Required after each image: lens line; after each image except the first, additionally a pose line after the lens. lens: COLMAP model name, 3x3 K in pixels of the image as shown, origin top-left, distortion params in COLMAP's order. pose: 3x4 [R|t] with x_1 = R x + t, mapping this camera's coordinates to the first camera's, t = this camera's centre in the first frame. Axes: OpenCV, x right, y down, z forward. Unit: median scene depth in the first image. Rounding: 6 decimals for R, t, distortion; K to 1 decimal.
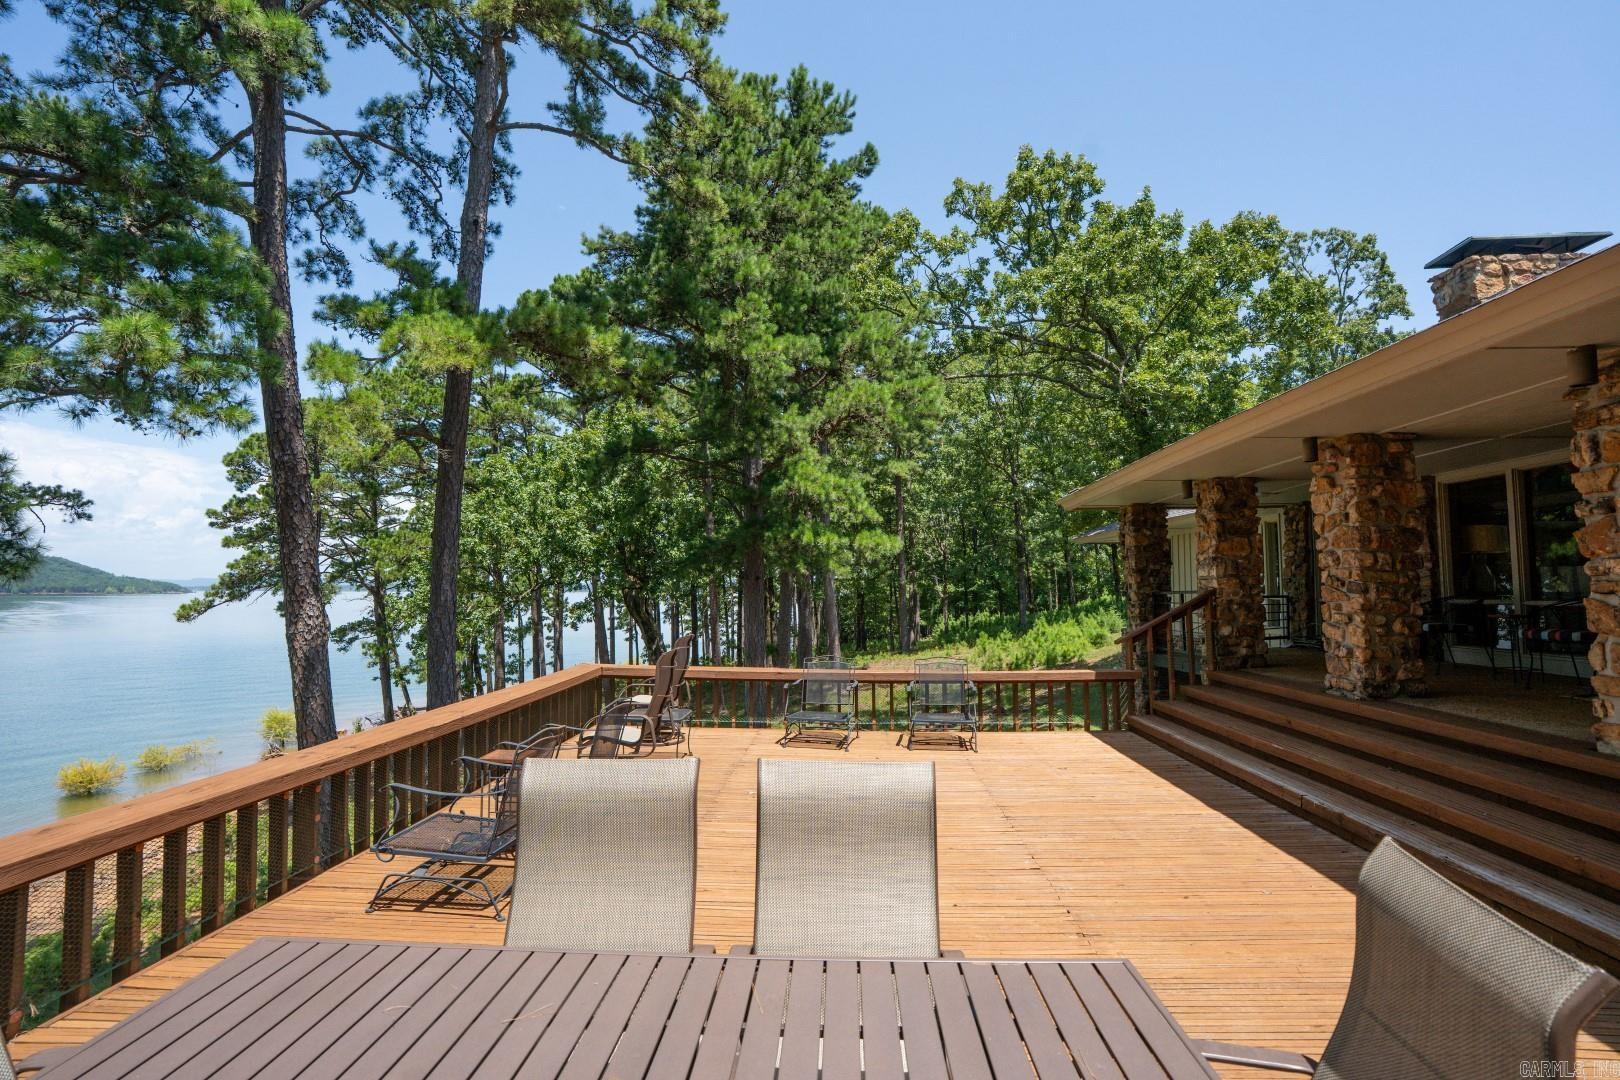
lens RADIAL K [[743.7, 0, 803.2], [0, 743.7, 535.2], [0, 0, 1]] dist [-0.068954, 0.023836]
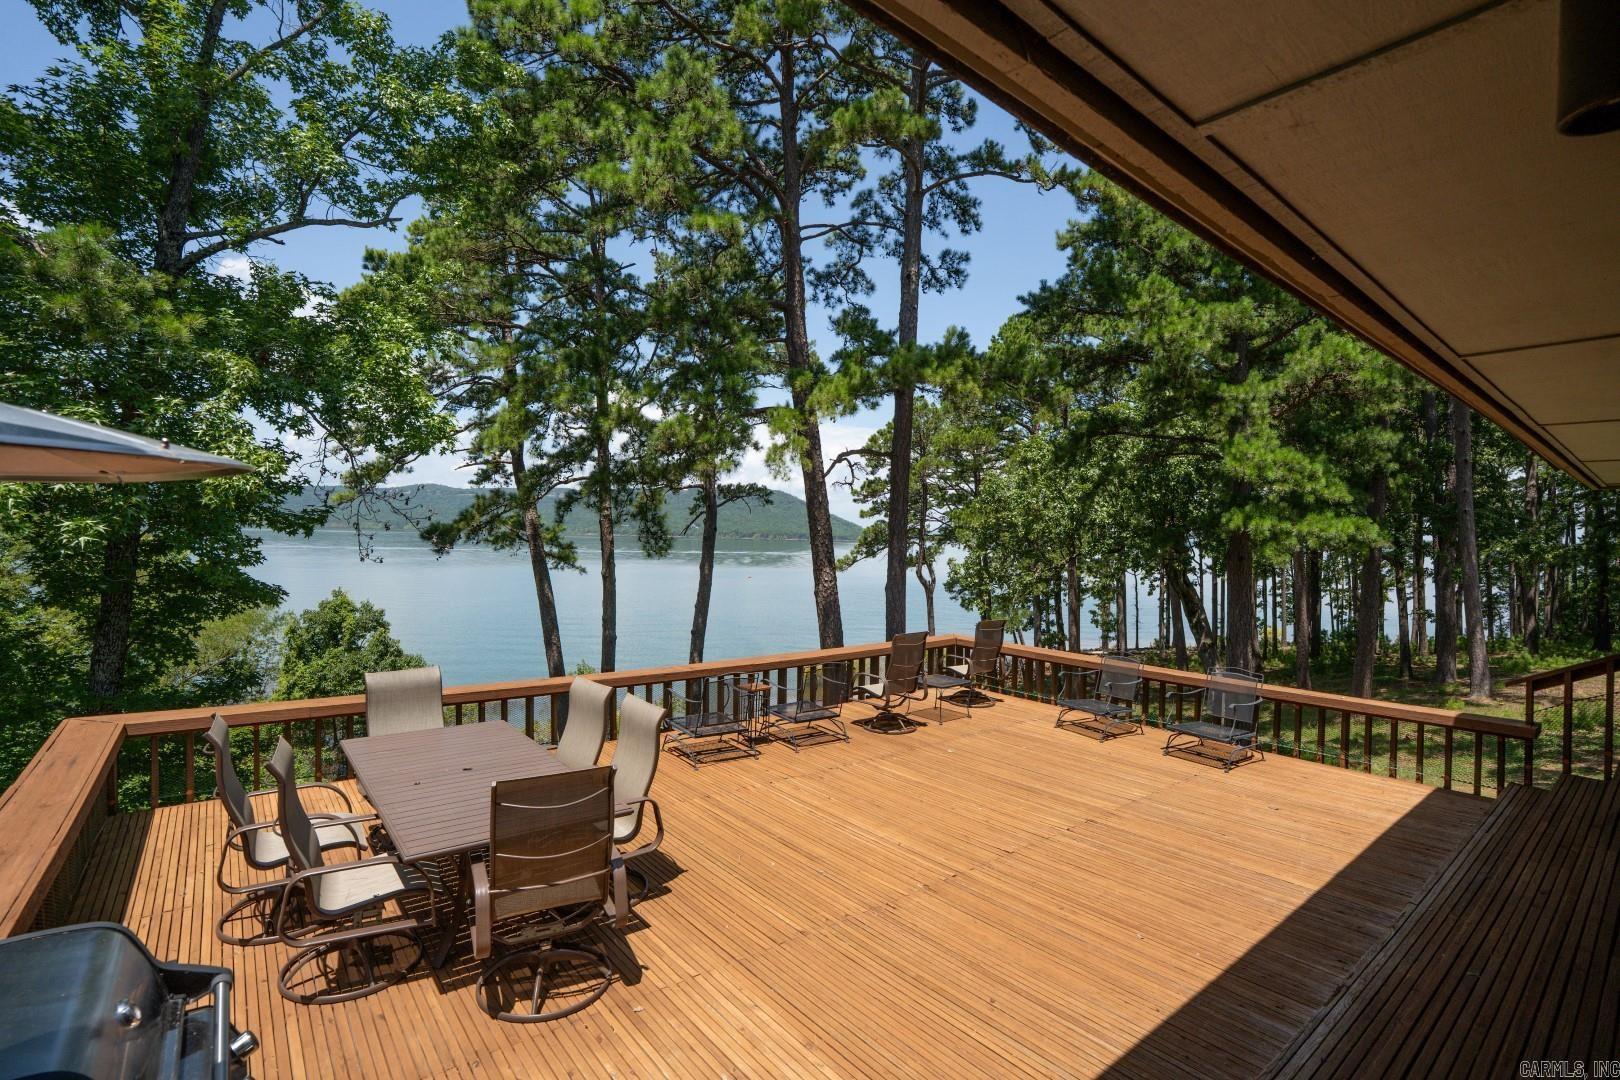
lens RADIAL K [[743.7, 0, 803.2], [0, 743.7, 535.2], [0, 0, 1]] dist [-0.068954, 0.023836]
pose [[0.662105, 0.014700, -0.749267, 0.490669], [0.033020, 0.998264, 0.048764, -0.065295], [0.748684, -0.057027, 0.660470, -0.007063]]
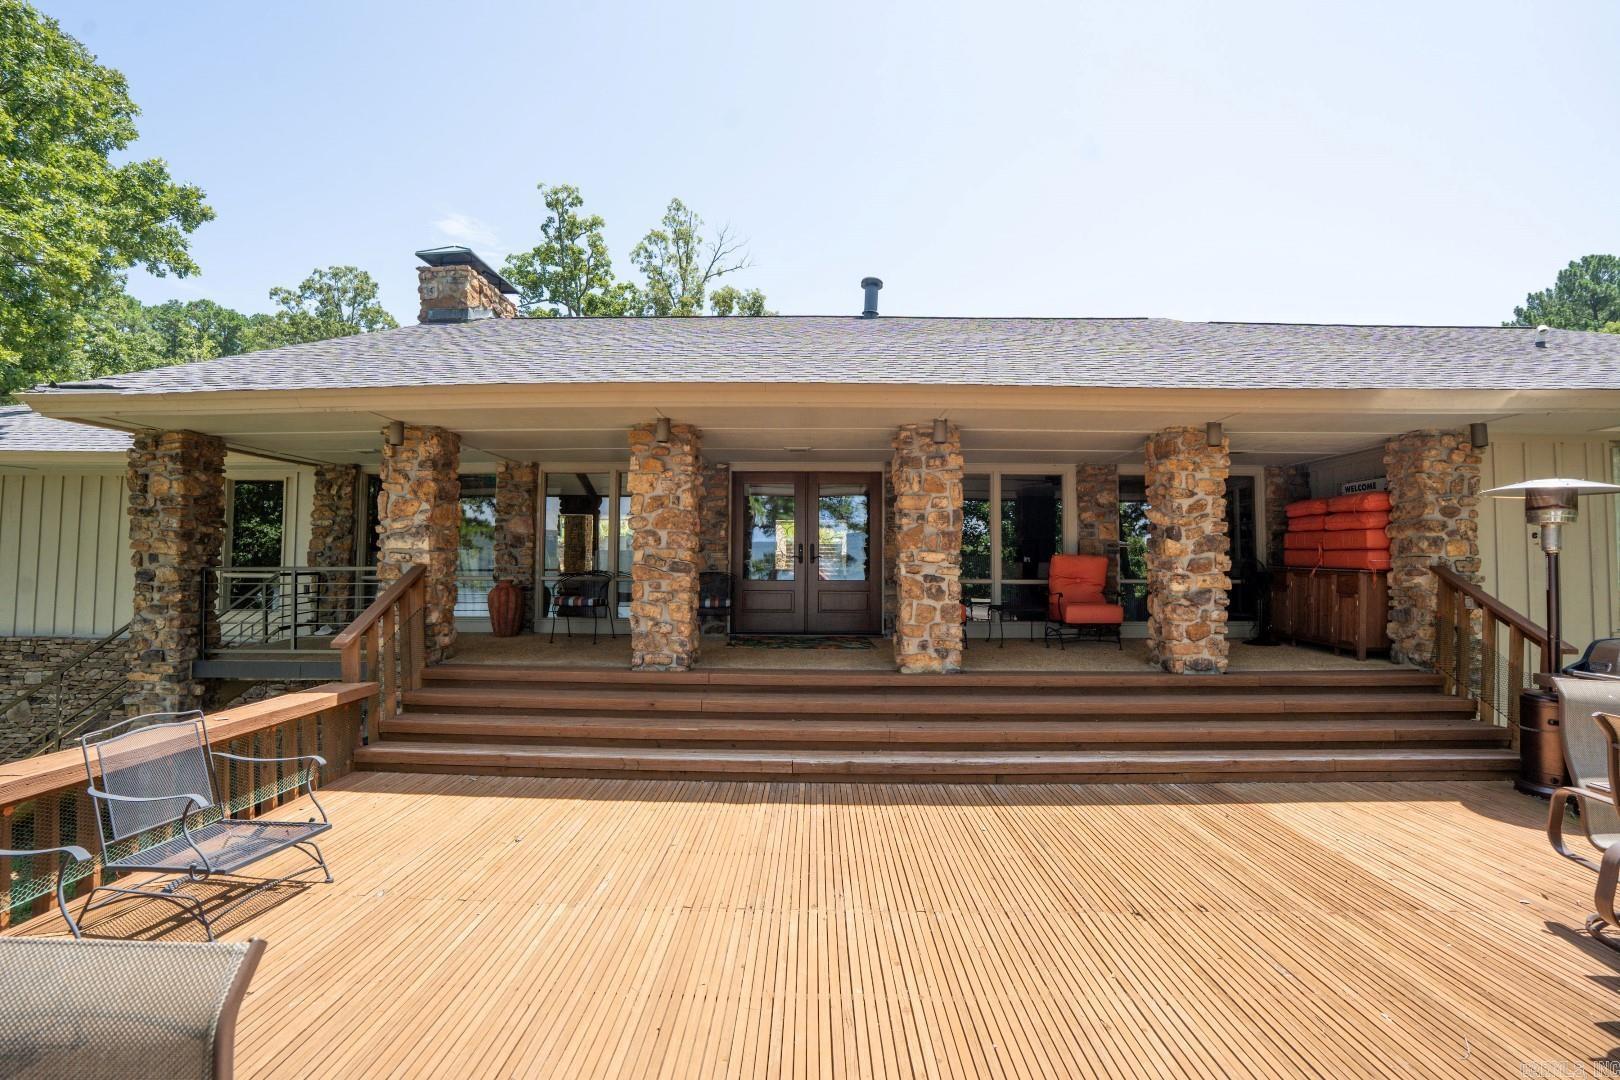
lens RADIAL K [[743.7, 0, 803.2], [0, 743.7, 535.2], [0, 0, 1]] dist [-0.068954, 0.023836]
pose [[-0.037088, 0.041924, 0.998432, -0.247713], [-0.079630, 0.995819, -0.044773, 0.043676], [-0.996134, -0.081165, -0.033594, 0.615267]]
